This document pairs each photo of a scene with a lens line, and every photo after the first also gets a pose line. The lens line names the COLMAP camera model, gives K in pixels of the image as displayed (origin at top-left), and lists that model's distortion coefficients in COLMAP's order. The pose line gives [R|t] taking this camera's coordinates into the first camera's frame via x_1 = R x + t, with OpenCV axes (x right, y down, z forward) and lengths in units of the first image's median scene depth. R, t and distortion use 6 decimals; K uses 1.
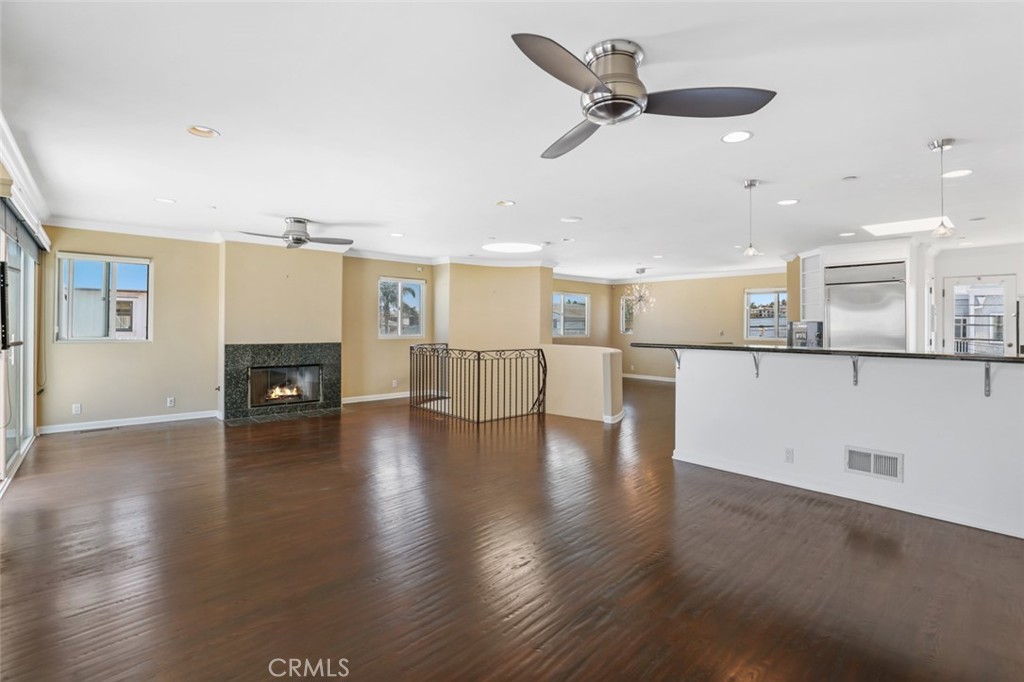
lens RADIAL K [[452.5, 0, 513.7], [0, 452.5, 321.8], [0, 0, 1]] dist [-0.001237, -0.000172]
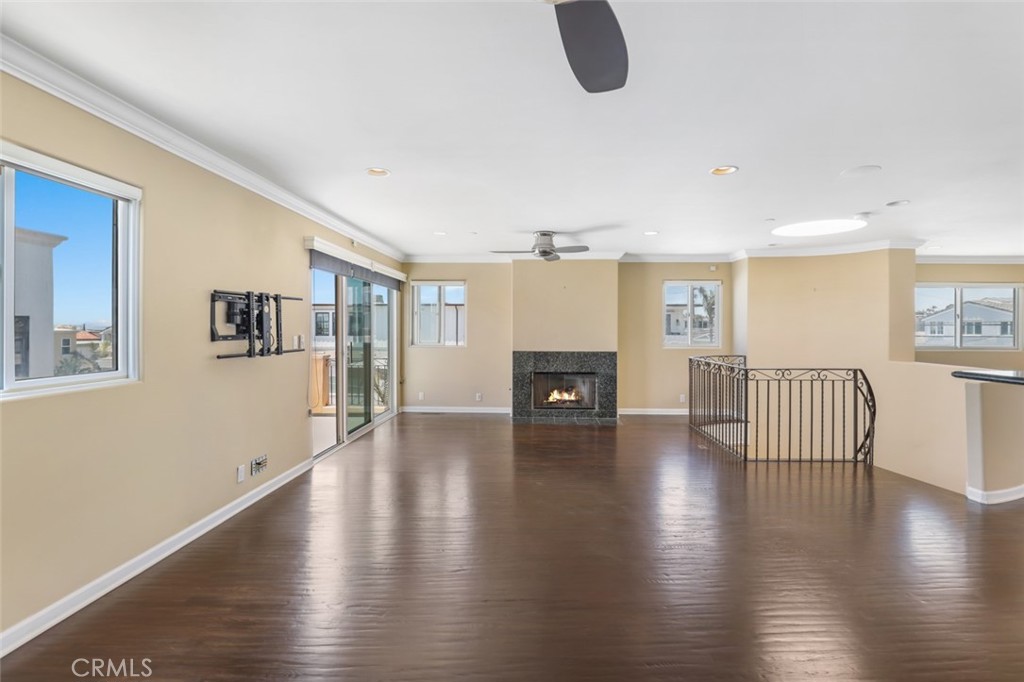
lens RADIAL K [[459.9, 0, 540.3], [0, 459.9, 328.3], [0, 0, 1]] dist [-0.012248, -0.000429]
pose [[0.746121, -0.005054, -0.665792, 0.167236], [0.007391, 0.999972, 0.000692, -0.006668], [0.665770, -0.005437, 0.746137, 0.164667]]
